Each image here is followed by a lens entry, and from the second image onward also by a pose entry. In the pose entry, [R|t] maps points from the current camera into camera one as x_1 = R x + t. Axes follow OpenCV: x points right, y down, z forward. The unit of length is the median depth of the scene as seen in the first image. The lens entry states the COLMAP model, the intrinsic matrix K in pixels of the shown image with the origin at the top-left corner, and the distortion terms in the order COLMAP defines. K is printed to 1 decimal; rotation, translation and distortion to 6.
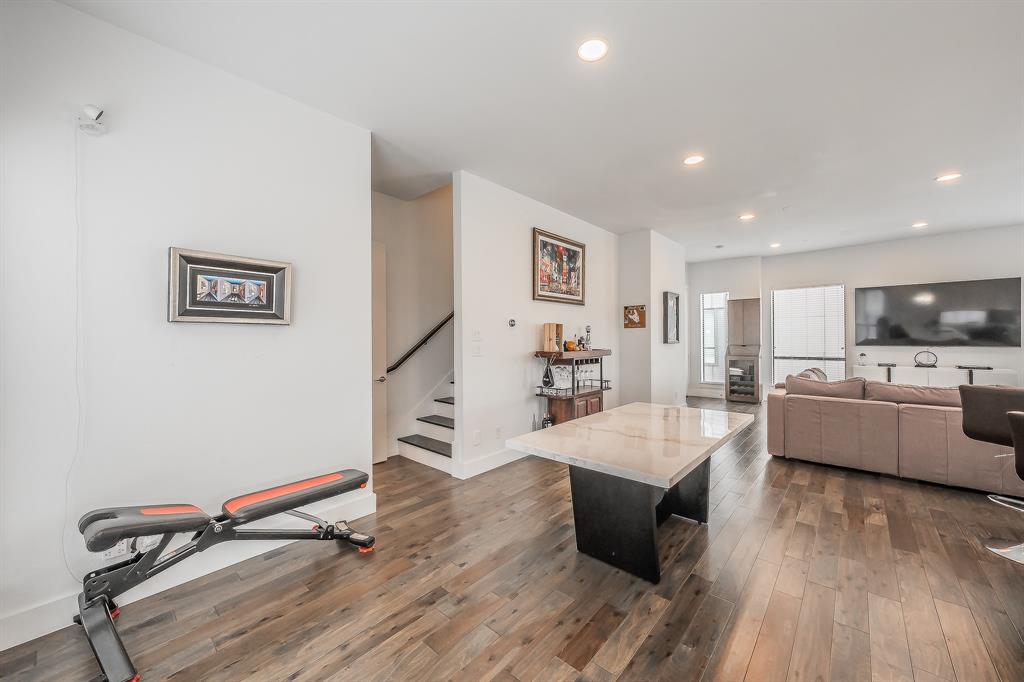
lens RADIAL K [[386.7, 0, 511.4], [0, 386.7, 337.1], [0, 0, 1]] dist [0.001152, -0.000181]
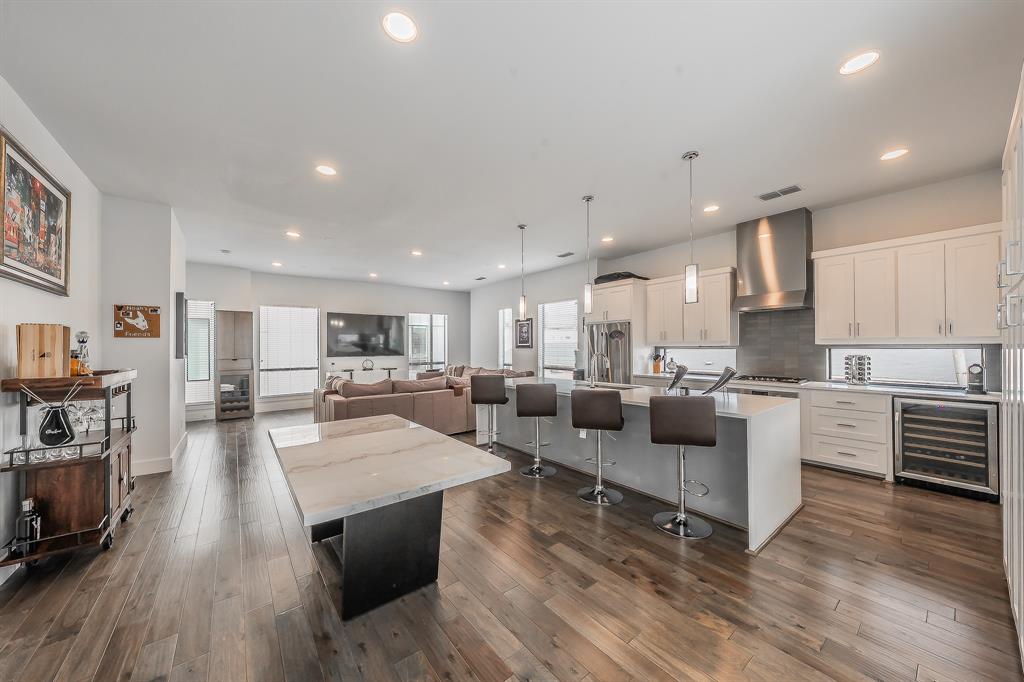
lens RADIAL K [[356.8, 0, 514.7], [0, 356.8, 346.0], [0, 0, 1]] dist [-0.001009, -0.000111]
pose [[0.172885, 0.009695, 0.984894, -0.246353], [0.005126, 0.999929, -0.010743, 0.002744], [-0.984929, 0.006906, 0.172823, 0.270213]]
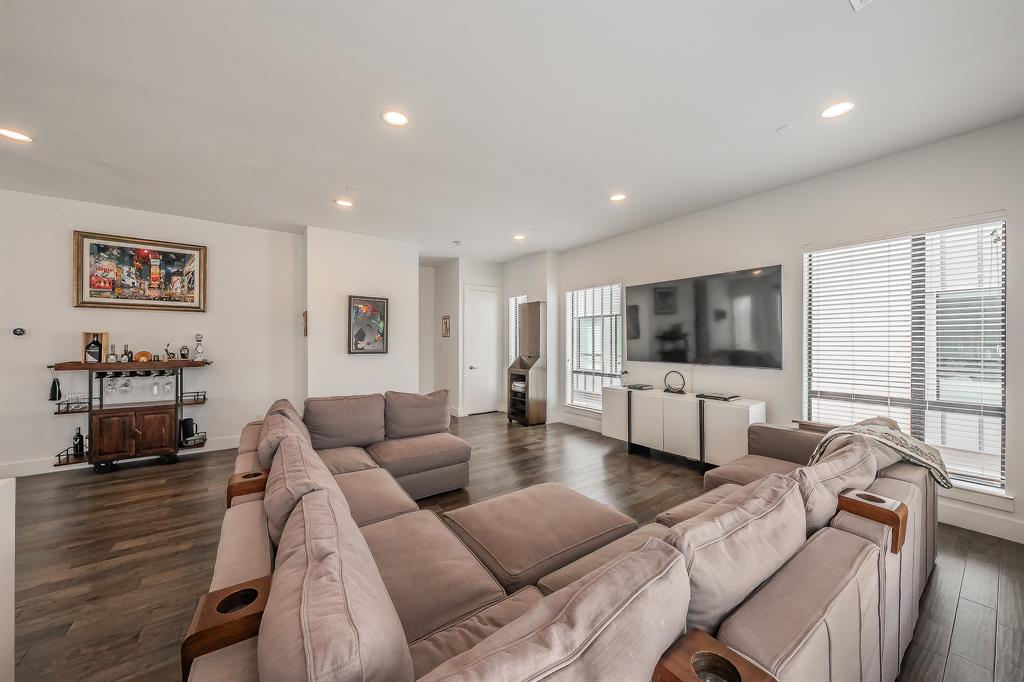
lens RADIAL K [[355.8, 0, 512.0], [0, 355.8, 341.0], [0, 0, 1]] dist [-0.001636, 0.000029]
pose [[0.975150, 0.009831, -0.221328, 1.212750], [-0.009450, 0.999951, 0.002780, -0.024308], [0.221344, -0.000619, 0.975196, 0.365437]]
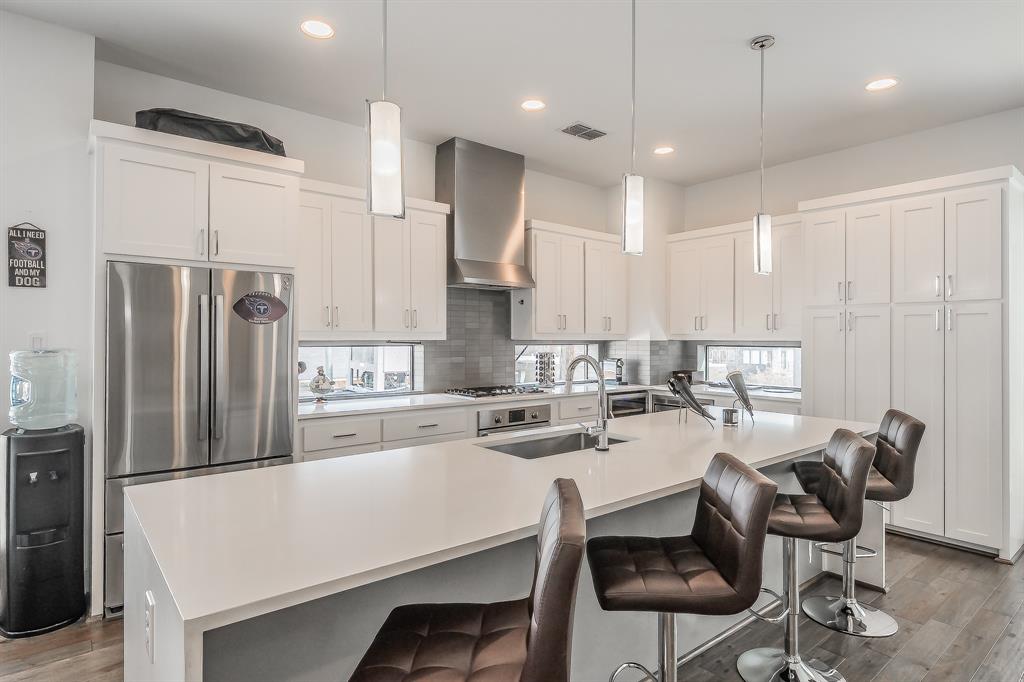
lens RADIAL K [[553.1, 0, 509.1], [0, 553.1, 337.5], [0, 0, 1]] dist [0.003112, 0.000886]
pose [[-0.986746, 0.005255, 0.162185, 0.603945], [0.004348, 0.999973, -0.005952, -0.004690], [-0.162212, -0.005168, -0.986742, 0.729682]]
